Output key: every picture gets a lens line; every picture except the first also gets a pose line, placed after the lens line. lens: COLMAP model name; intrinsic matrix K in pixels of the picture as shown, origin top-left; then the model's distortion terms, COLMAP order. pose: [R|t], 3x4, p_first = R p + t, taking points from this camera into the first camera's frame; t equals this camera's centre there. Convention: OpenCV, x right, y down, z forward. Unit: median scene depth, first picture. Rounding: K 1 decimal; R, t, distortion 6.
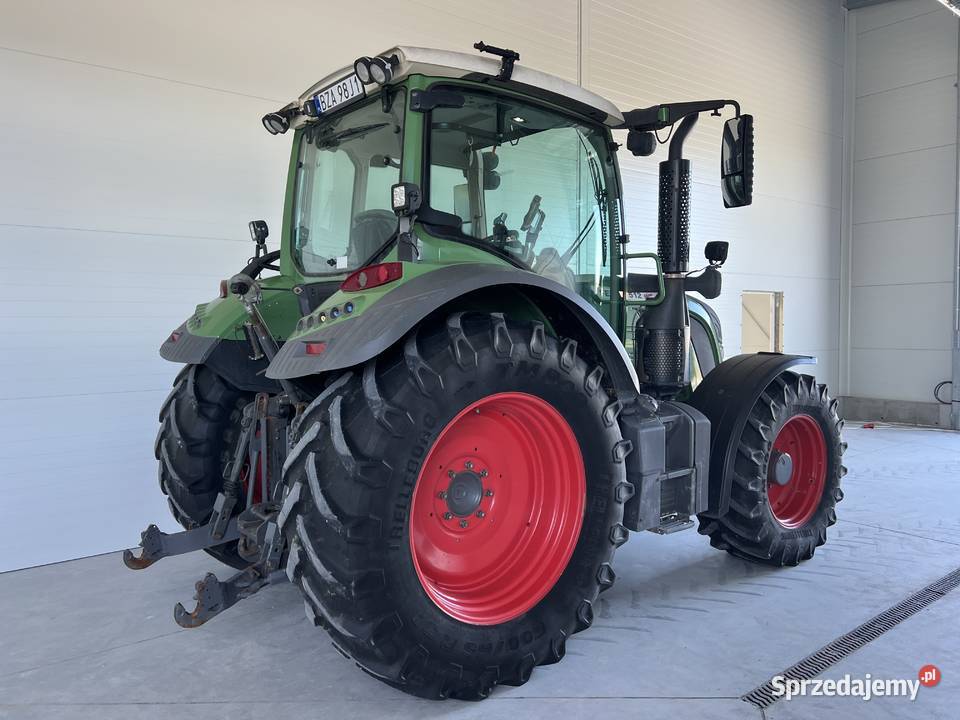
lens RADIAL K [[729.5, 0, 476.6], [0, 729.5, 357.1], [0, 0, 1]] dist [0.112090, -0.176973]
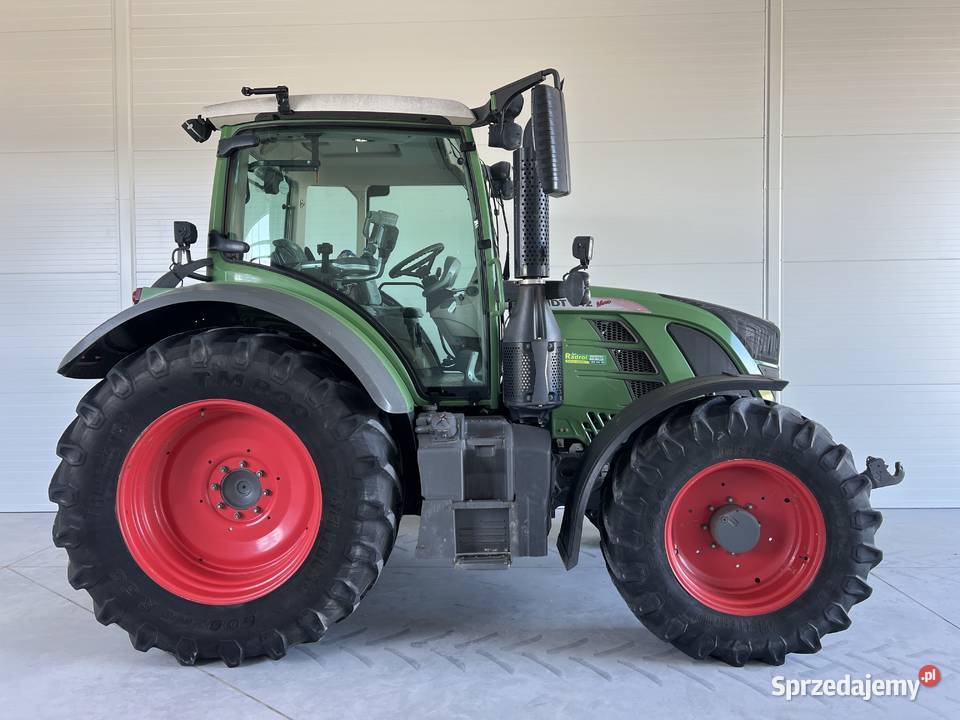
lens RADIAL K [[729.5, 0, 476.6], [0, 729.5, 357.1], [0, 0, 1]] dist [0.112090, -0.176973]
pose [[0.750275, 0.011559, -0.661025, 0.873011], [-0.023142, 0.999694, -0.008785, -0.012120], [0.660721, 0.021889, 0.750312, 0.337807]]
